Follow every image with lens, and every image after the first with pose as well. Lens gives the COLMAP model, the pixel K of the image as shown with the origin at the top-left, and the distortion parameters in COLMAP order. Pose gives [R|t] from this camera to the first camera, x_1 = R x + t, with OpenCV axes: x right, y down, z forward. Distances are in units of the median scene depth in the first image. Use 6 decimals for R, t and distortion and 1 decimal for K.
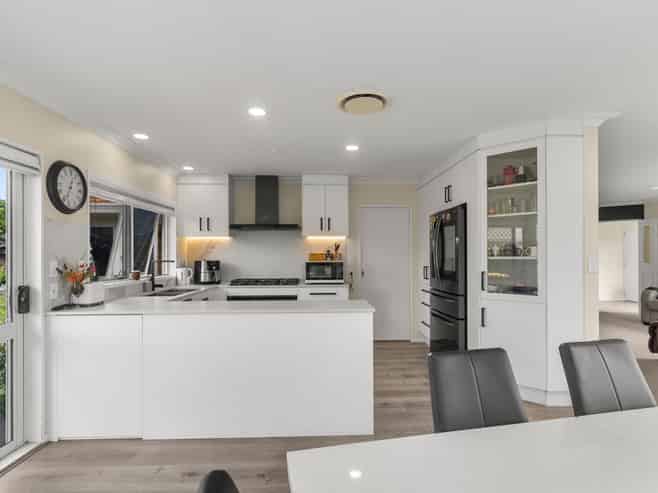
lens RADIAL K [[351.3, 0, 332.8], [0, 351.3, 252.4], [0, 0, 1]] dist [0.004724, -0.001280]
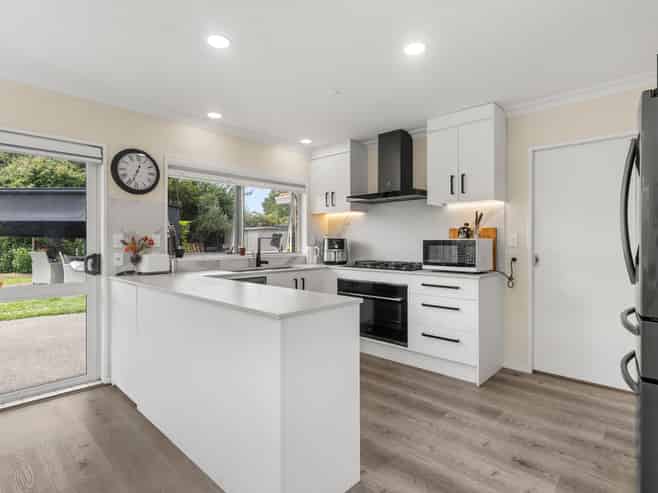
lens RADIAL K [[351.3, 0, 328.7], [0, 351.3, 242.2], [0, 0, 1]] dist [0.004724, -0.001280]
pose [[0.701645, 0.005850, -0.712503, 0.304213], [0.005126, 0.999899, 0.013257, 0.021665], [0.712508, -0.012954, 0.701544, 0.364852]]
